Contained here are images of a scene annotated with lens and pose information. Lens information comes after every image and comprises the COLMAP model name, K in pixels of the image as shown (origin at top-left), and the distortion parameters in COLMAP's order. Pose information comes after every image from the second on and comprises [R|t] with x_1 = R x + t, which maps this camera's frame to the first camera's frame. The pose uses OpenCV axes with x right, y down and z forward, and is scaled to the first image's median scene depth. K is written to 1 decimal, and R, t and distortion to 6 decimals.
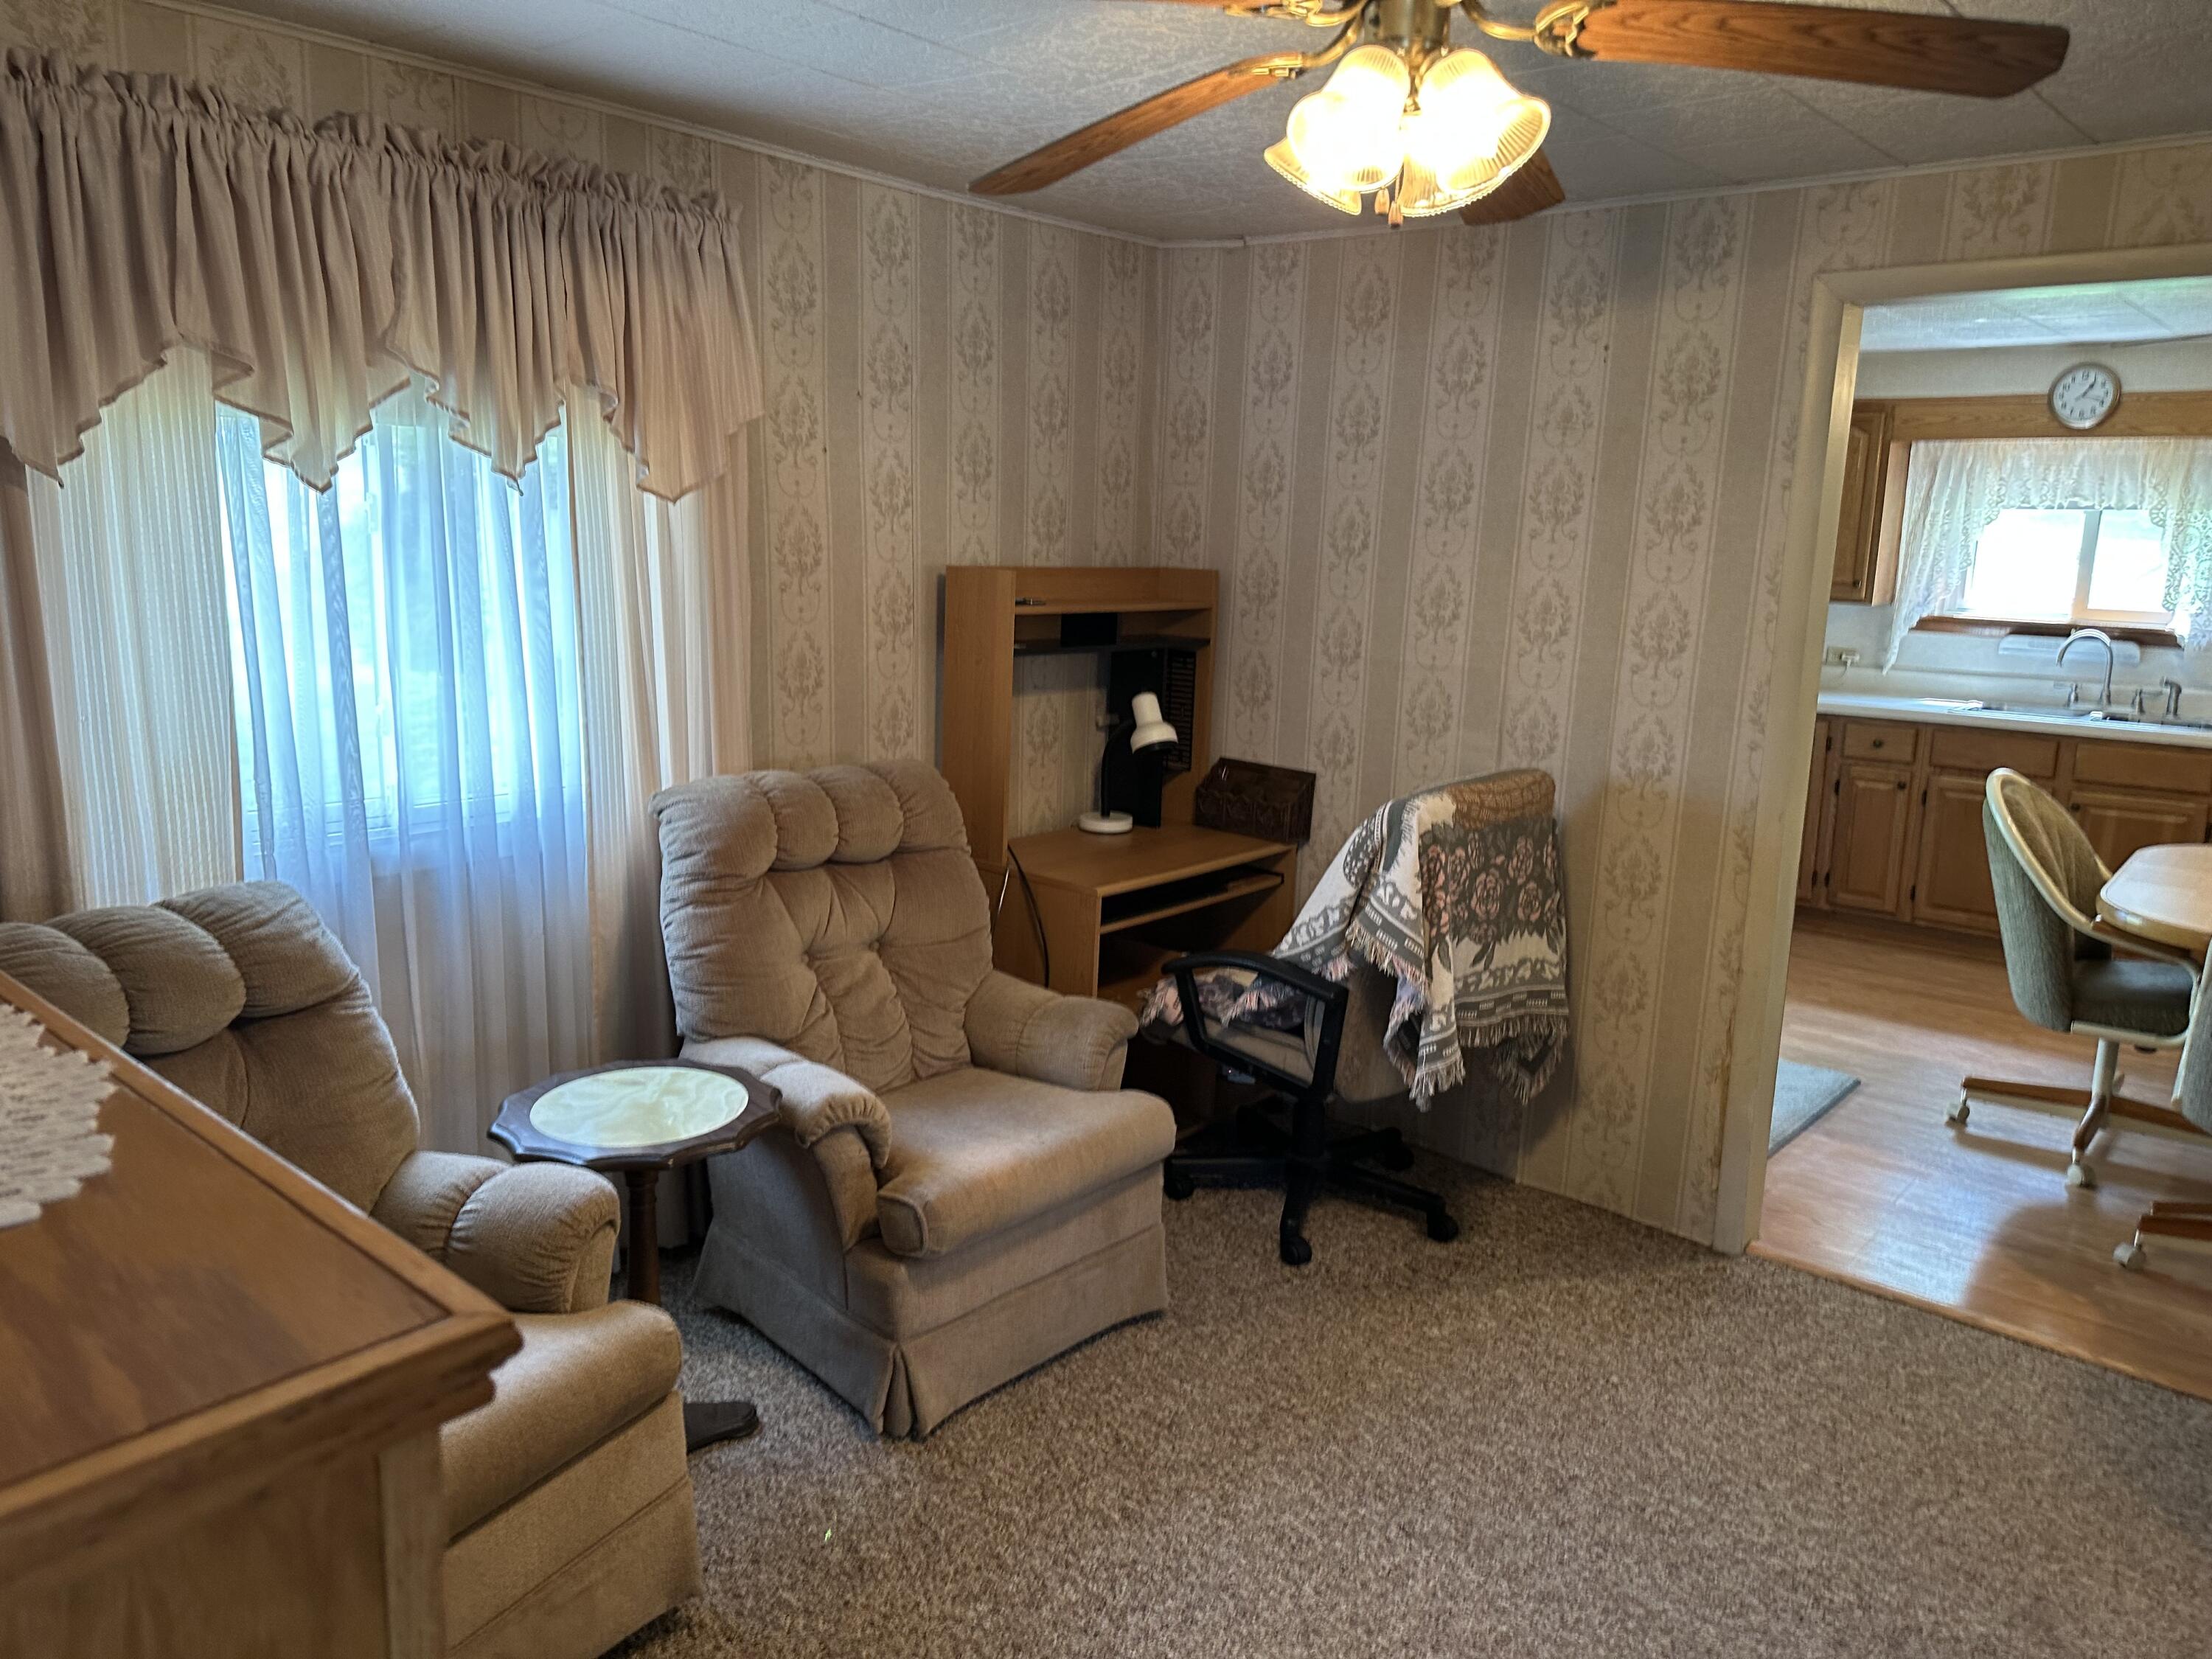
lens RADIAL K [[1561.0, 0, 1103.2], [0, 1561.0, 822.2], [0, 0, 1]] dist [0.040793, -0.035978]
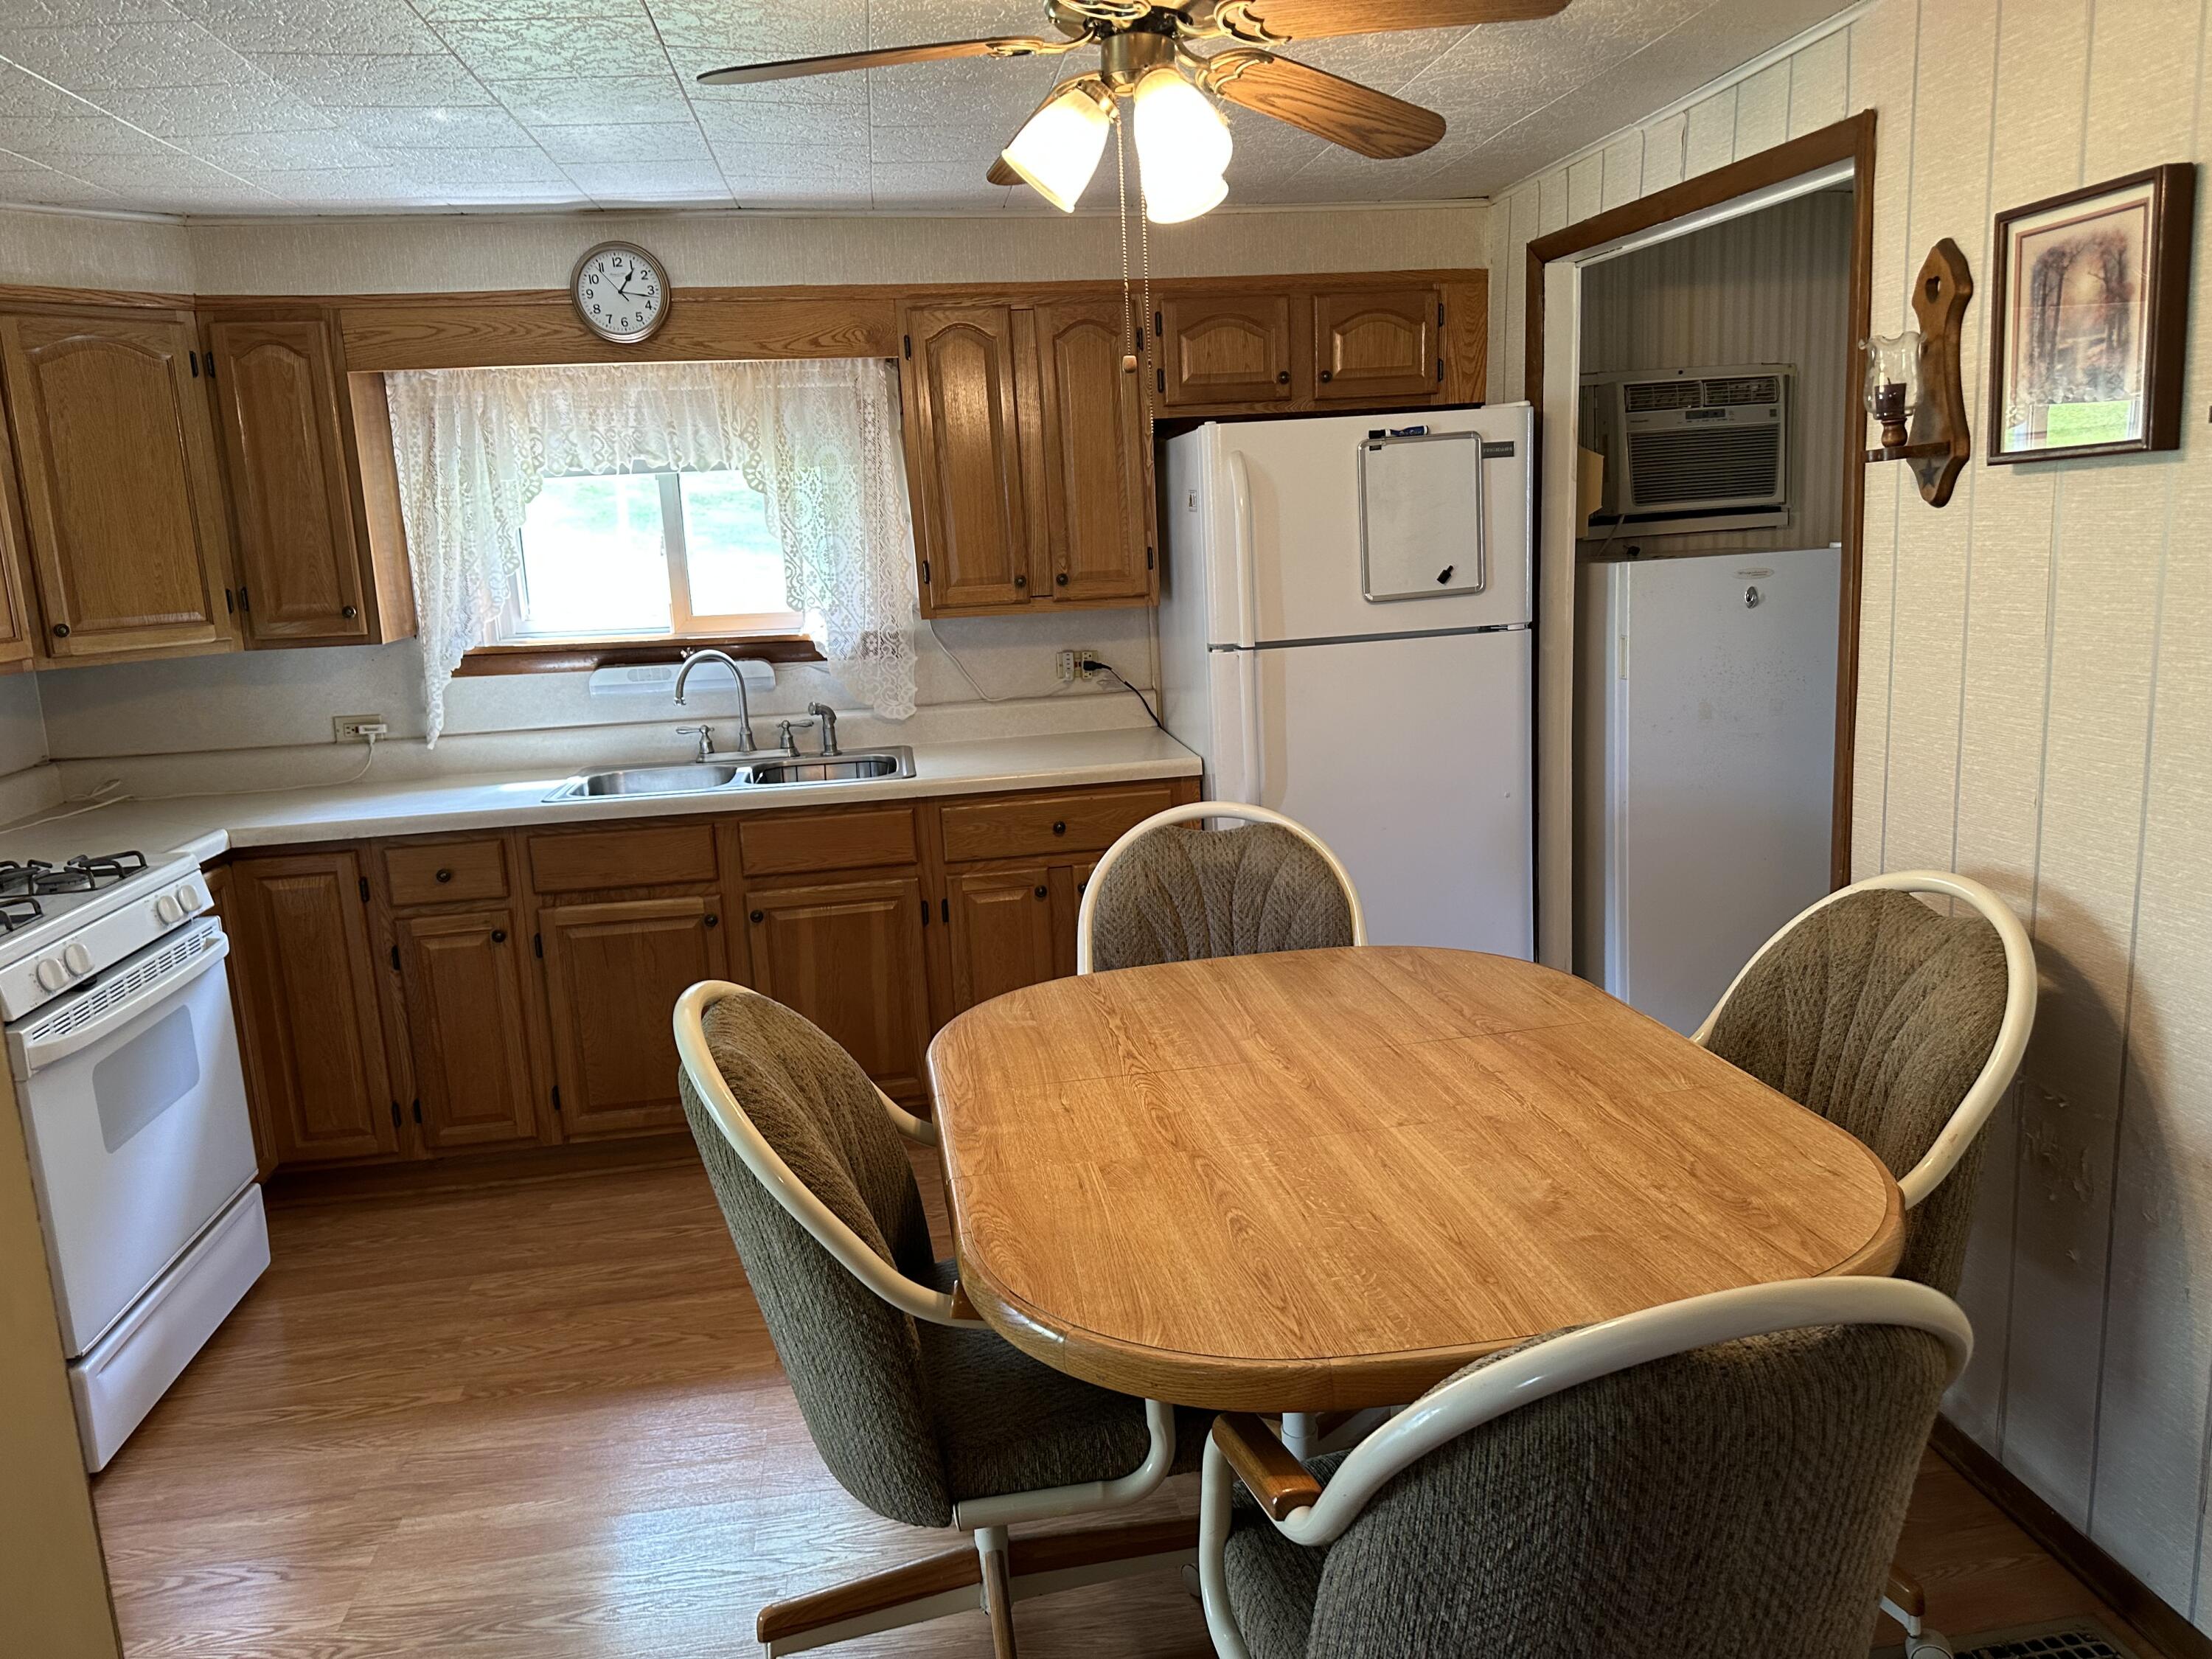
lens RADIAL K [[1561.0, 0, 1141.7], [0, 1561.0, 794.1], [0, 0, 1]] dist [0.040793, -0.035978]
pose [[0.638132, -0.184216, 0.747564, 0.229423], [0.205677, 0.976455, 0.065051, -0.065576], [-0.741946, 0.112246, 0.660997, 0.422427]]
